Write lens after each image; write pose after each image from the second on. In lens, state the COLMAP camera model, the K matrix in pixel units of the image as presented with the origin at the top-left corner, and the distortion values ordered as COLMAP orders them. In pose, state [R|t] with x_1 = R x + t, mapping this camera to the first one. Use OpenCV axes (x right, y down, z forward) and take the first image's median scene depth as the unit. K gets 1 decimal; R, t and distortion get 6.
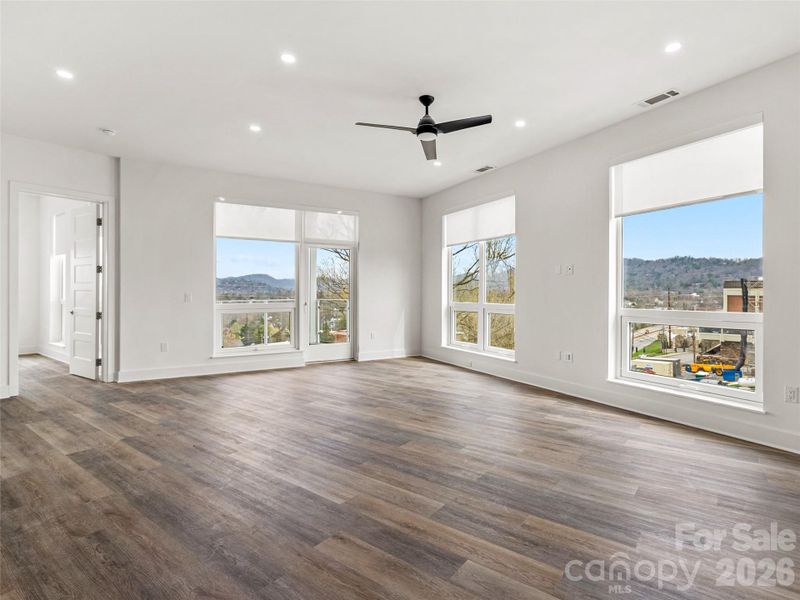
lens RADIAL K [[421.9, 0, 440.0], [0, 421.9, 293.3], [0, 0, 1]] dist [-0.037176, -0.000440]
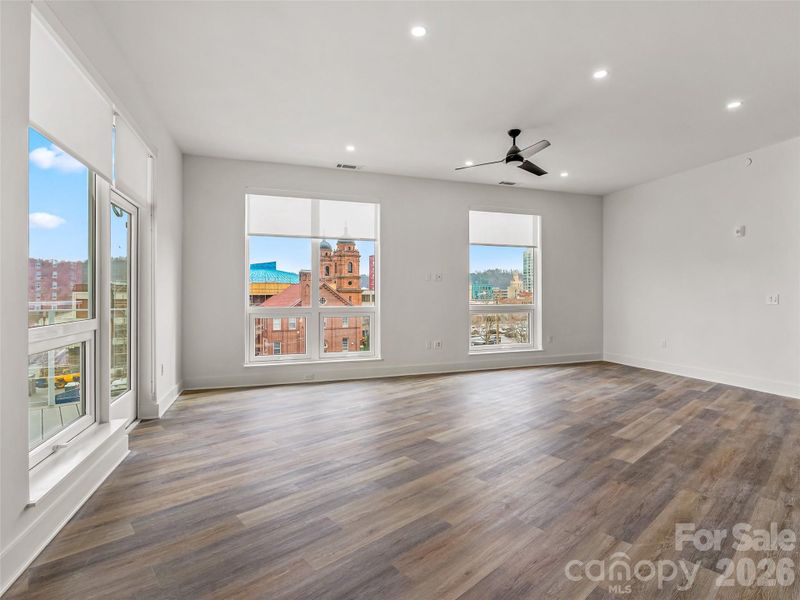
lens RADIAL K [[409.0, 0, 397.1], [0, 409.0, 301.8], [0, 0, 1]] dist [-0.016658, 0.000424]
pose [[0.163852, -0.013343, 0.986395, -0.628149], [0.002066, 0.999911, 0.013183, 0.000806], [-0.986483, -0.000122, 0.163865, 0.575365]]
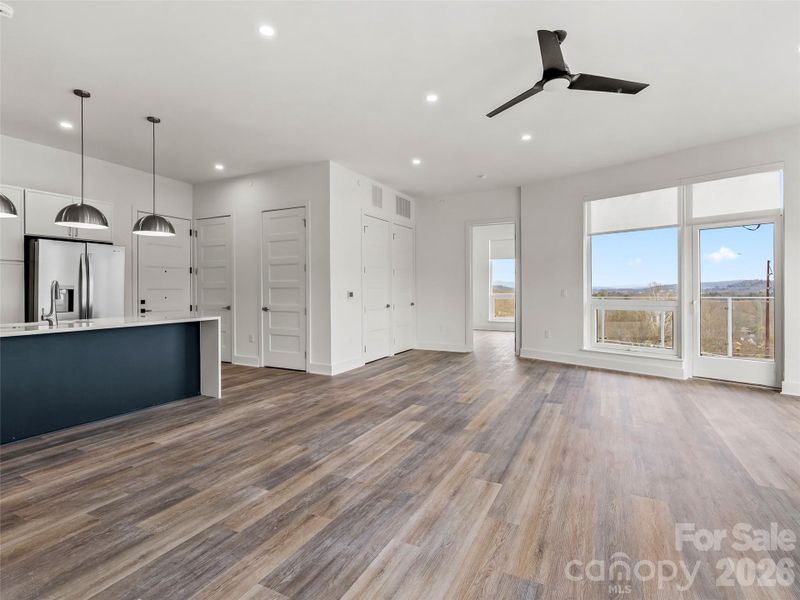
lens RADIAL K [[407.5, 0, 375.3], [0, 407.5, 298.9], [0, 0, 1]] dist [0.037254, 0.000336]
pose [[0.171447, 0.027192, -0.984818, 0.334671], [-0.001606, 0.999625, 0.027321, -0.001972], [0.985192, -0.003103, 0.171427, 0.267916]]
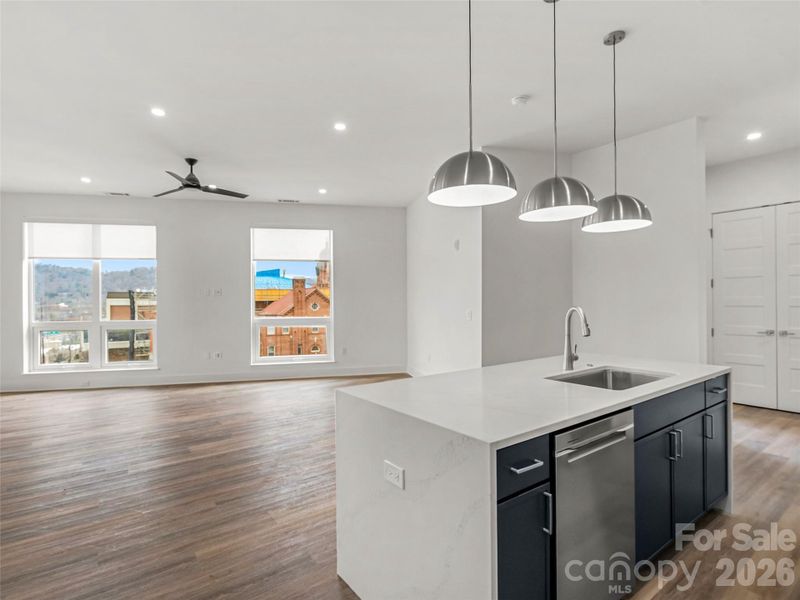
lens RADIAL K [[409.0, 0, 397.1], [0, 409.0, 301.8], [0, 0, 1]] dist [-0.016658, 0.000424]
pose [[0.278105, -0.007548, 0.960521, -0.537259], [0.008834, 0.999947, 0.005300, -0.017795], [-0.960510, 0.007011, 0.278157, 0.028760]]
